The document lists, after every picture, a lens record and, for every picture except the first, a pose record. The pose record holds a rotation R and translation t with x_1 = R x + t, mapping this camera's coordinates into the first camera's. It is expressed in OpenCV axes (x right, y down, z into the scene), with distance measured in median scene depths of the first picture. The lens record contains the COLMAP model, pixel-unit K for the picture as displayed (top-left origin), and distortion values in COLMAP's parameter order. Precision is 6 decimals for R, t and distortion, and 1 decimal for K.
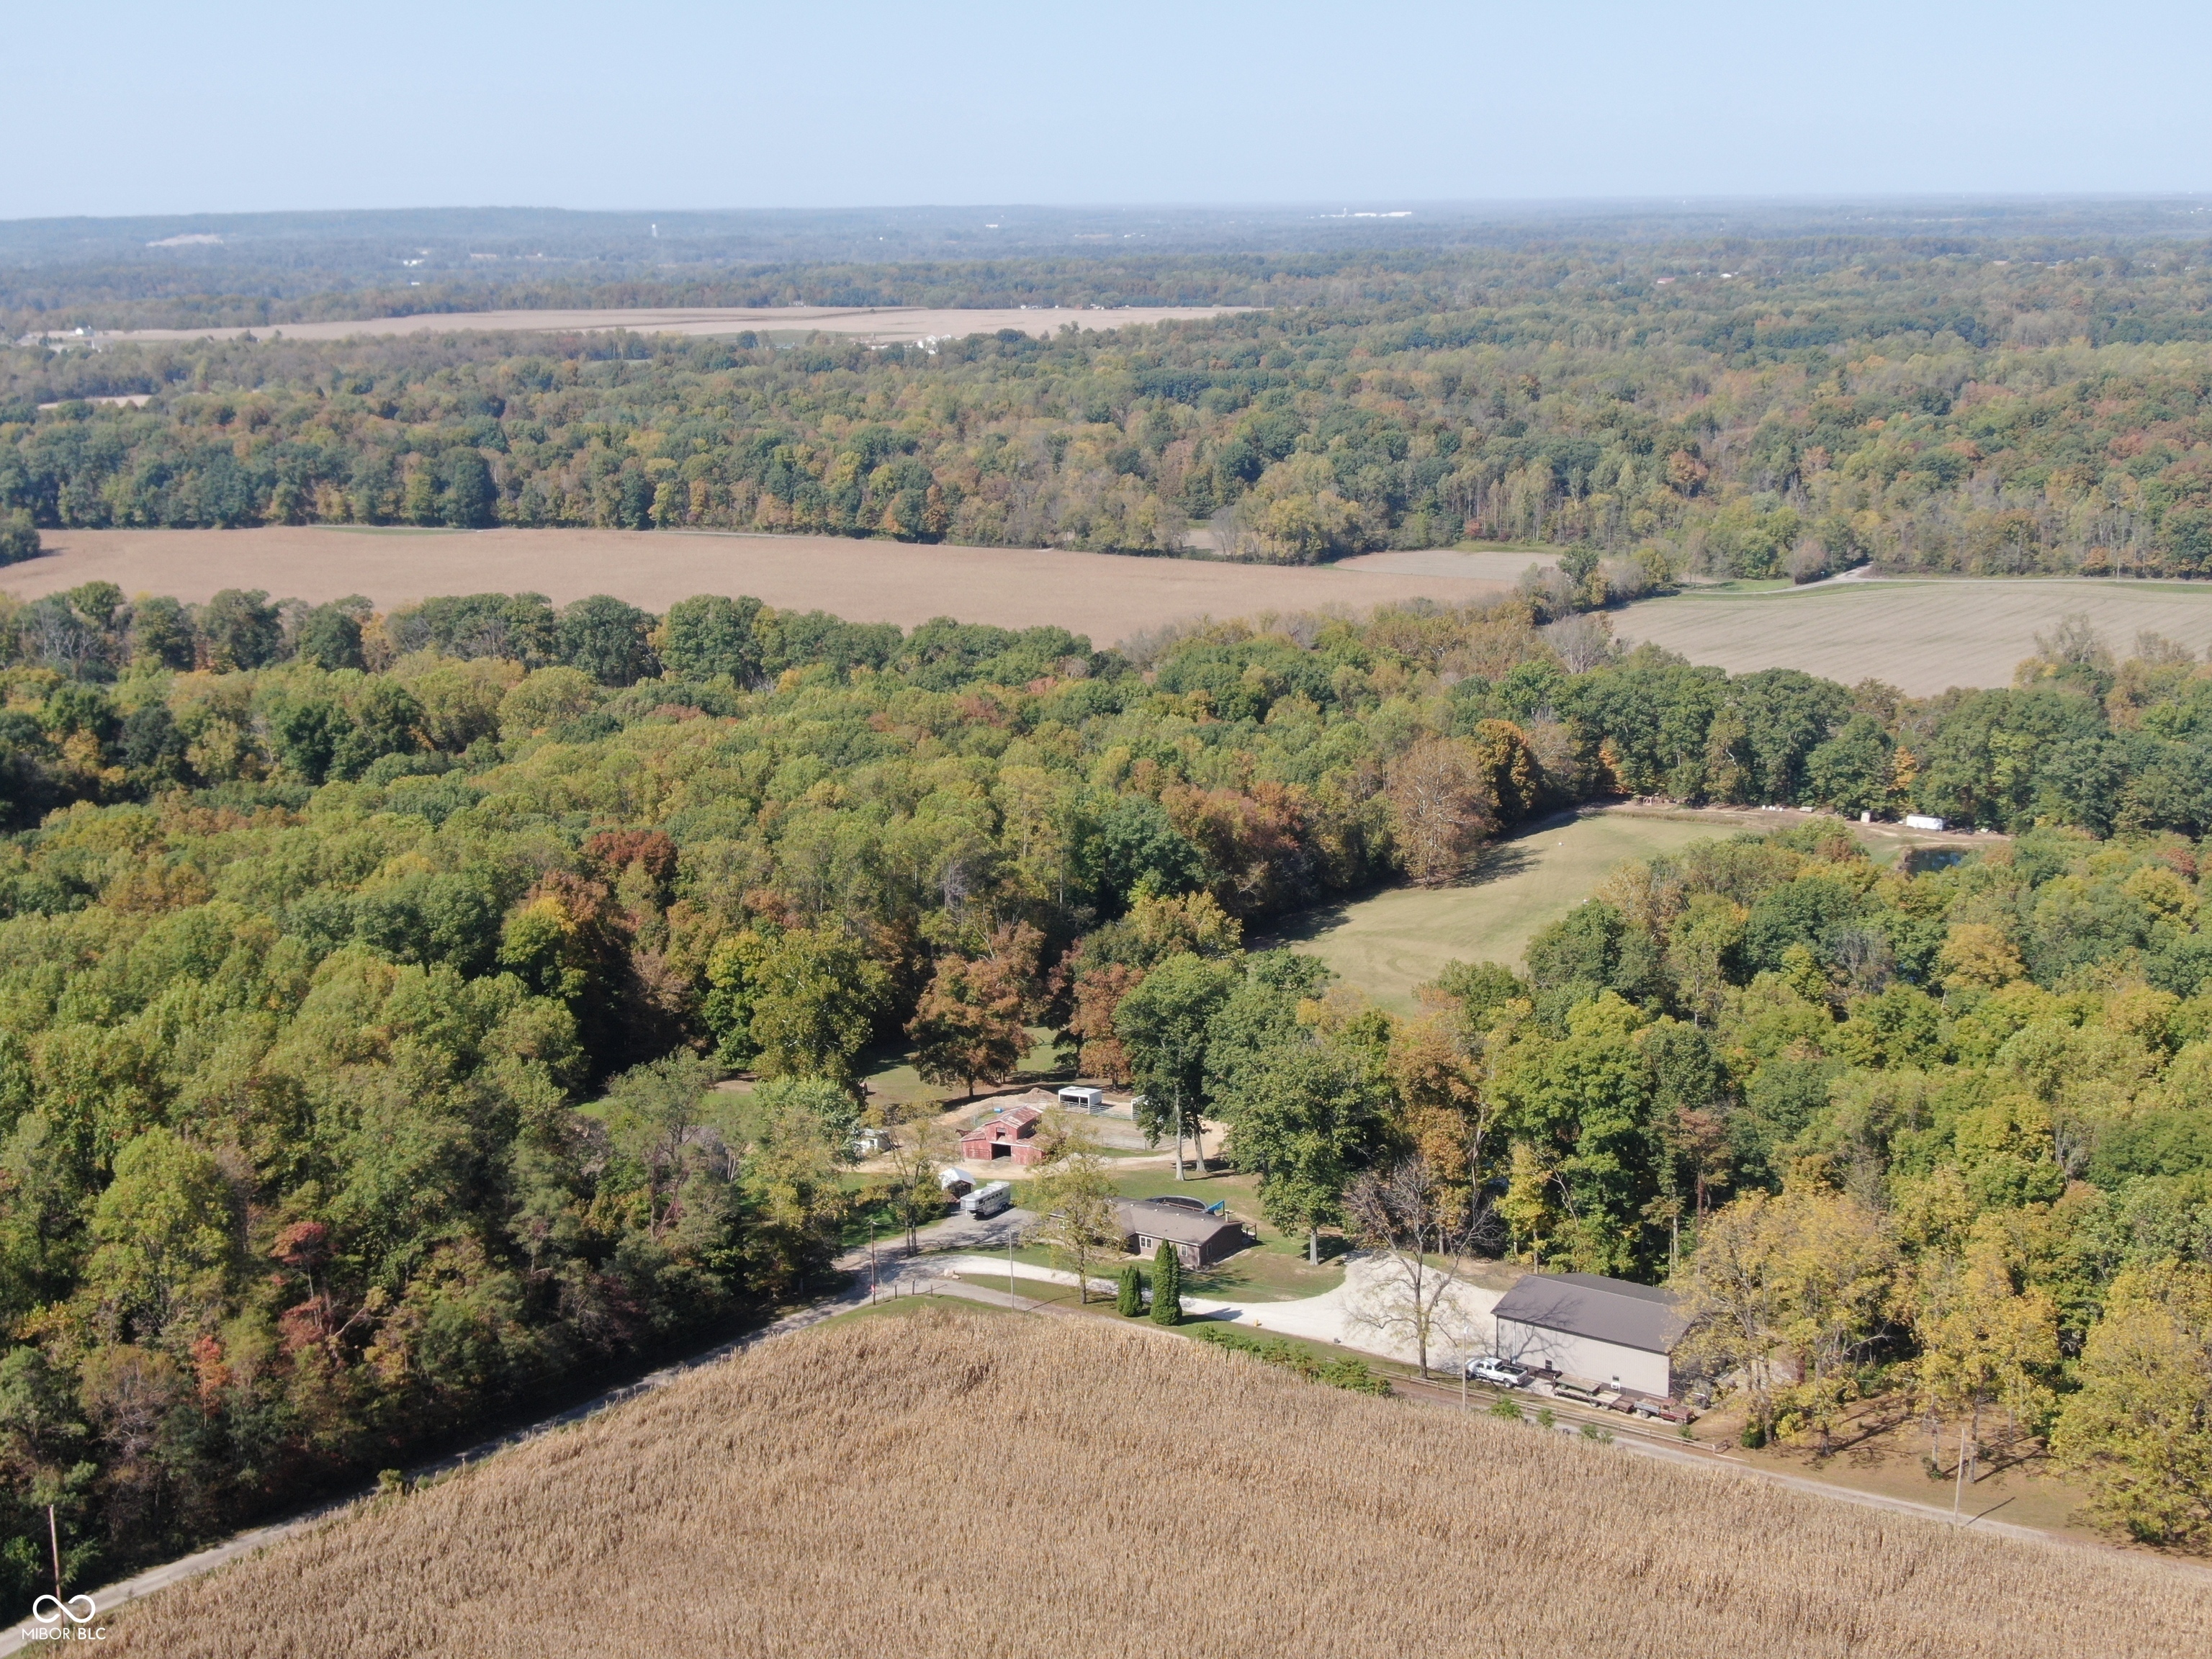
lens RADIAL K [[3282.2, 0, 1106.0], [0, 3282.2, 829.5], [0, 0, 1]] dist [0.304664, -1.536834]
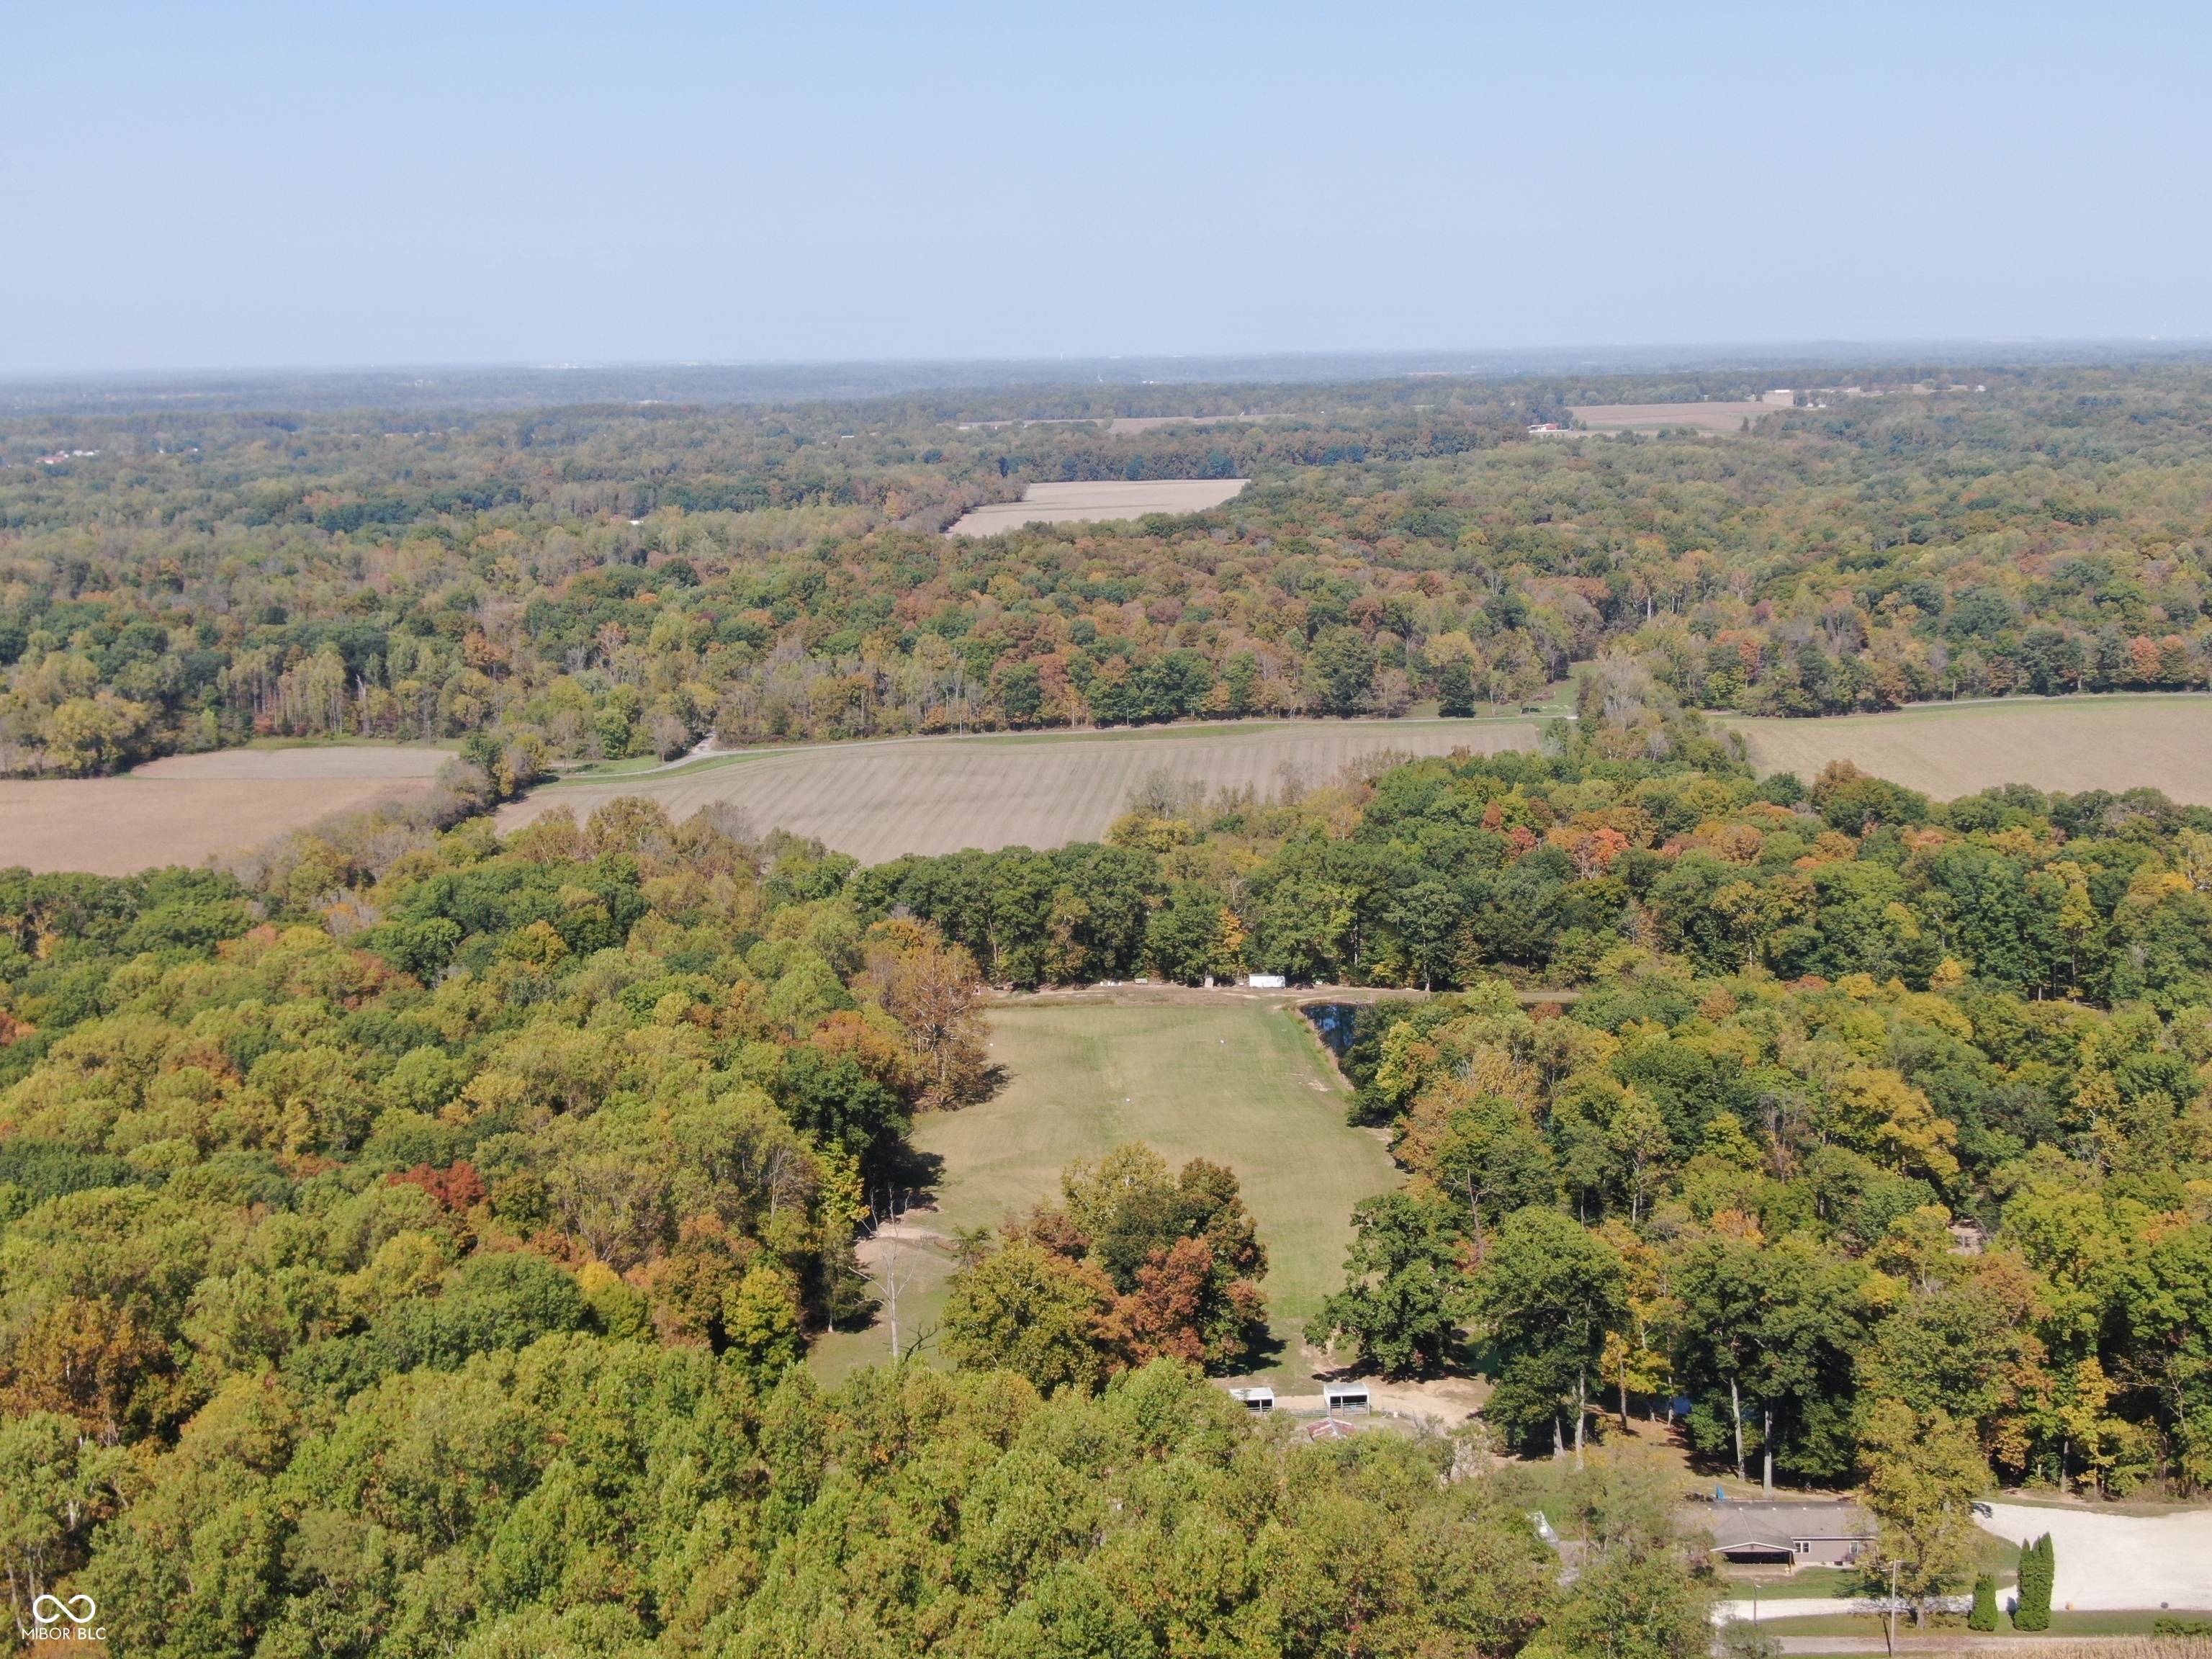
lens RADIAL K [[3282.2, 0, 1106.0], [0, 3282.2, 829.5], [0, 0, 1]] dist [0.304664, -1.536834]
pose [[0.858694, -0.081302, 0.505998, -0.163040], [0.107350, 0.993967, -0.022470, -0.016961], [-0.501119, 0.073613, 0.862242, 0.091672]]
